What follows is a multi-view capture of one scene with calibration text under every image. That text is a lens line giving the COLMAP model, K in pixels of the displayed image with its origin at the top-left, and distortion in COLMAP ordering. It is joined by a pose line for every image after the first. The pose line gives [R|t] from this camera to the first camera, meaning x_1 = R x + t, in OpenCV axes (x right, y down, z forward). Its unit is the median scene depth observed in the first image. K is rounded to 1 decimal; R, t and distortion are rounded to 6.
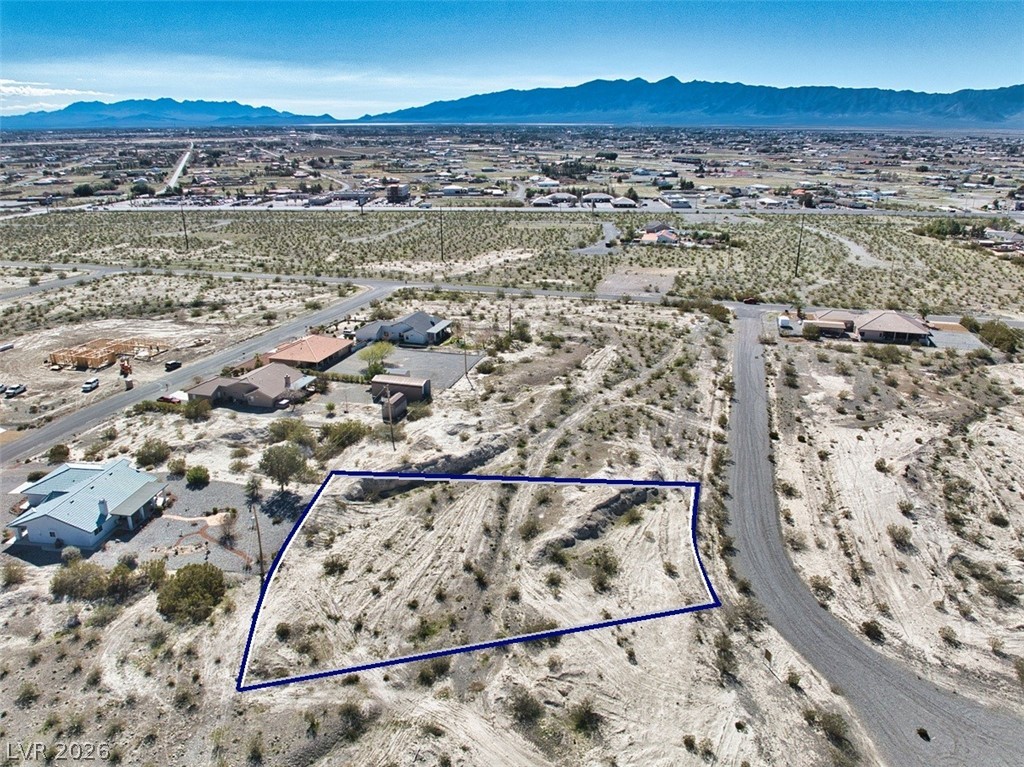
lens RADIAL K [[735.3, 0, 514.7], [0, 735.3, 382.8], [0, 0, 1]] dist [-0.056940, 0.009178]
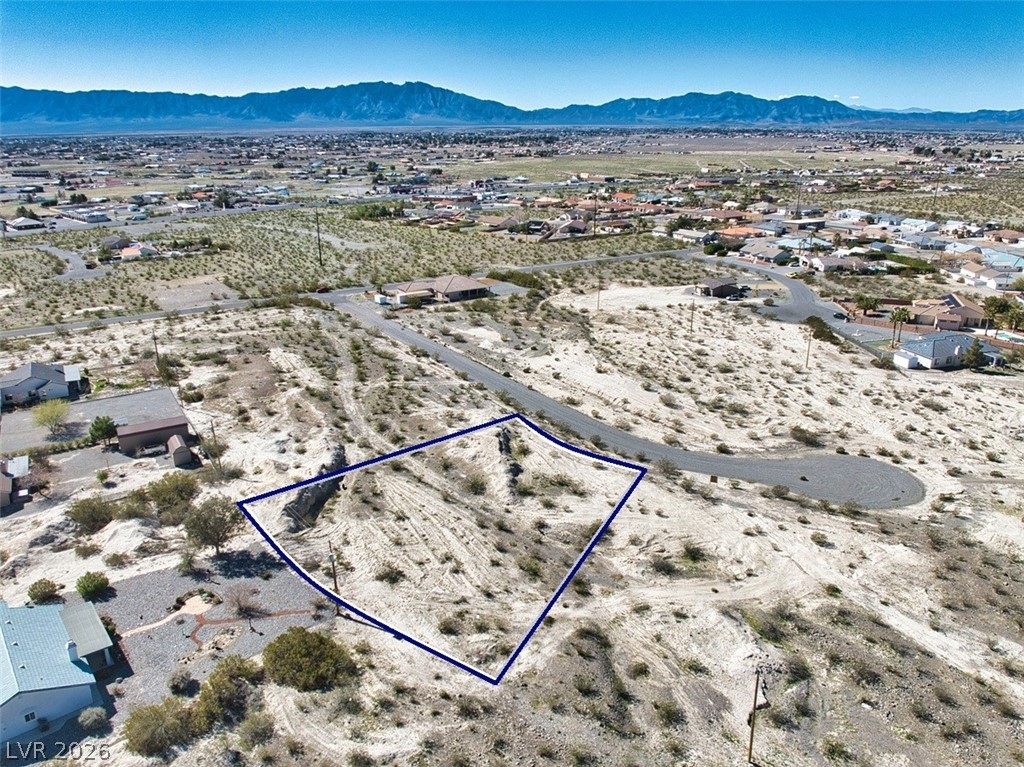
lens RADIAL K [[735.3, 0, 514.7], [0, 735.3, 382.8], [0, 0, 1]] dist [-0.056940, 0.009178]
pose [[0.672494, -0.246301, 0.697917, -0.656075], [0.248980, 0.963326, 0.100056, -0.045418], [-0.696966, 0.106480, 0.709155, 0.142601]]
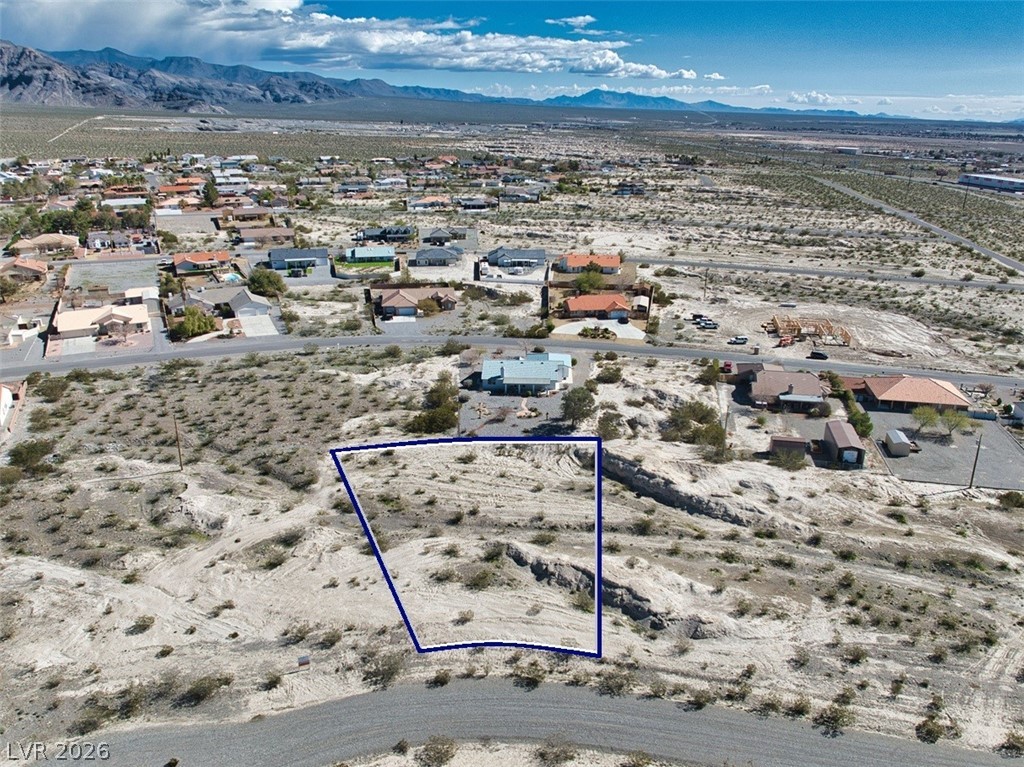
lens RADIAL K [[735.3, 0, 514.7], [0, 735.3, 382.8], [0, 0, 1]] dist [-0.056940, 0.009178]
pose [[0.072502, 0.336233, -0.938984, 0.843132], [-0.334935, 0.894996, 0.294620, -0.256672], [0.939448, 0.293138, 0.177506, 0.700421]]
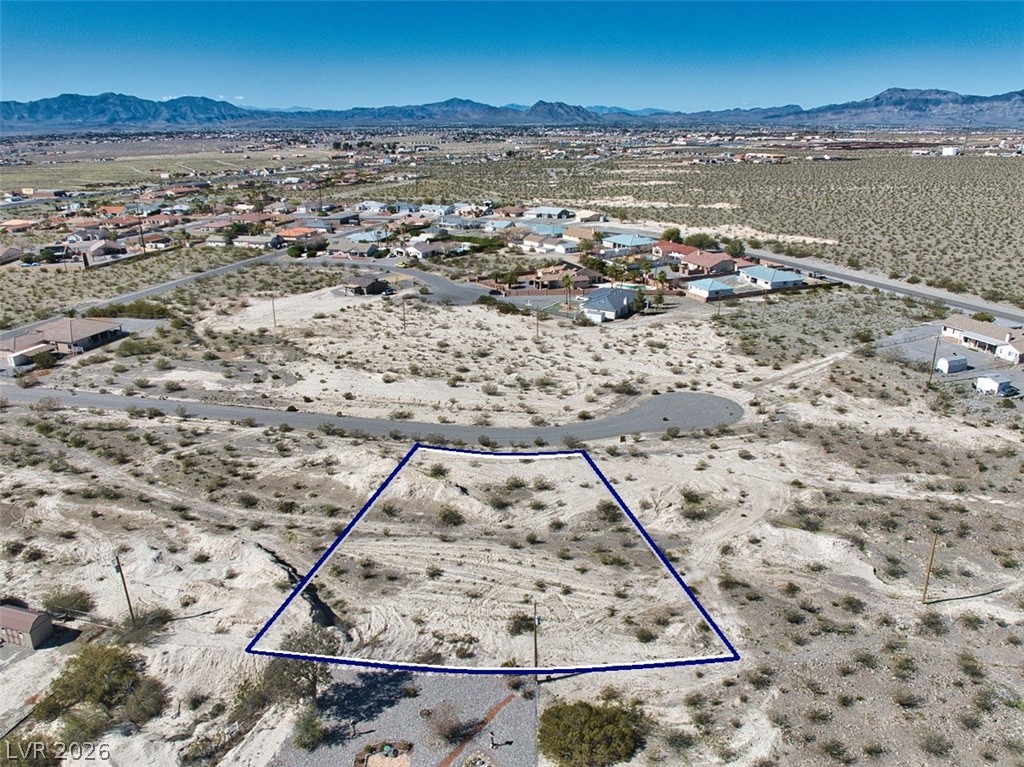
lens RADIAL K [[735.3, 0, 514.7], [0, 735.3, 382.8], [0, 0, 1]] dist [-0.056940, 0.009178]
pose [[0.004390, -0.332447, 0.943112, -0.849678], [0.337387, 0.888313, 0.311560, -0.244973], [-0.941356, 0.316825, 0.116063, 0.710065]]
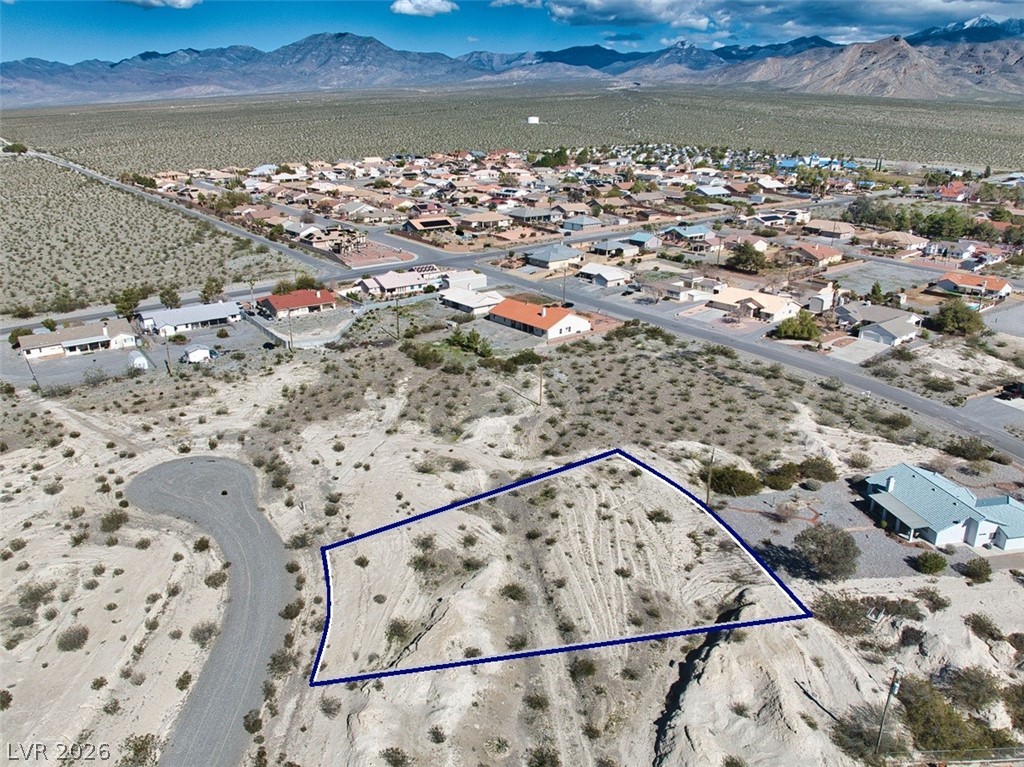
lens RADIAL K [[735.3, 0, 514.7], [0, 735.3, 382.8], [0, 0, 1]] dist [-0.056940, 0.009178]
pose [[-0.956494, 0.099313, -0.274329, 0.229192], [-0.094616, 0.783872, 0.613671, -0.517279], [0.275985, 0.612928, -0.740372, 1.443425]]
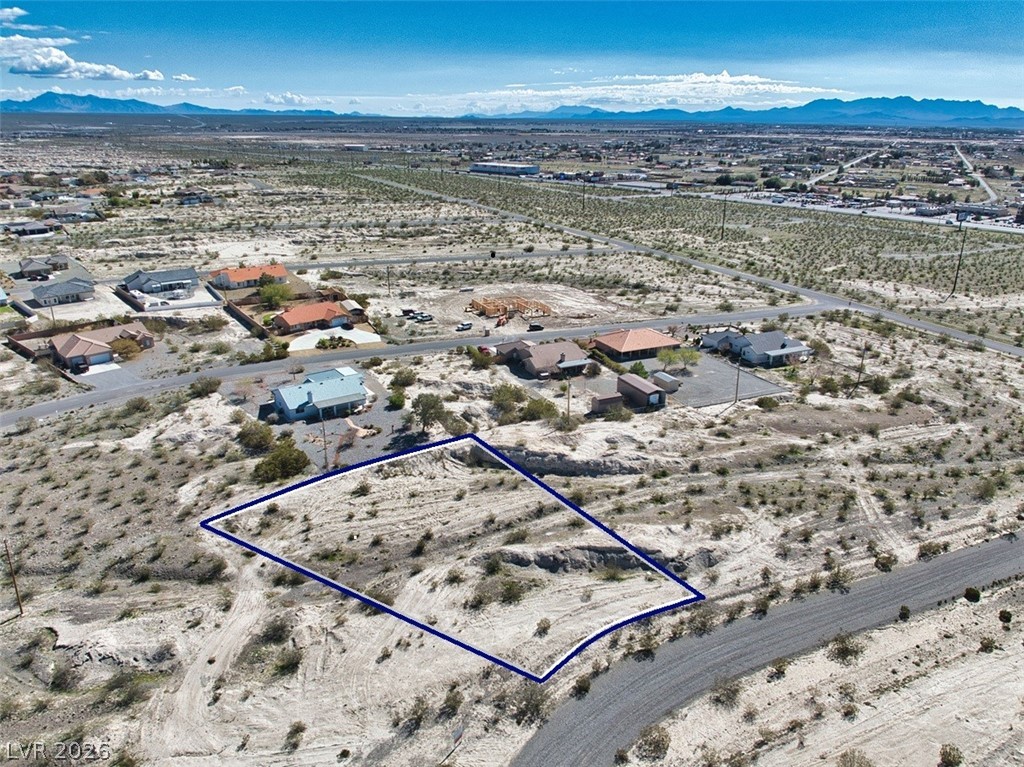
lens RADIAL K [[735.3, 0, 514.7], [0, 735.3, 382.8], [0, 0, 1]] dist [-0.056940, 0.009178]
pose [[0.647900, 0.254687, -0.717886, 0.652880], [-0.253243, 0.960859, 0.112333, -0.106540], [0.718397, 0.109019, 0.687038, 0.283558]]
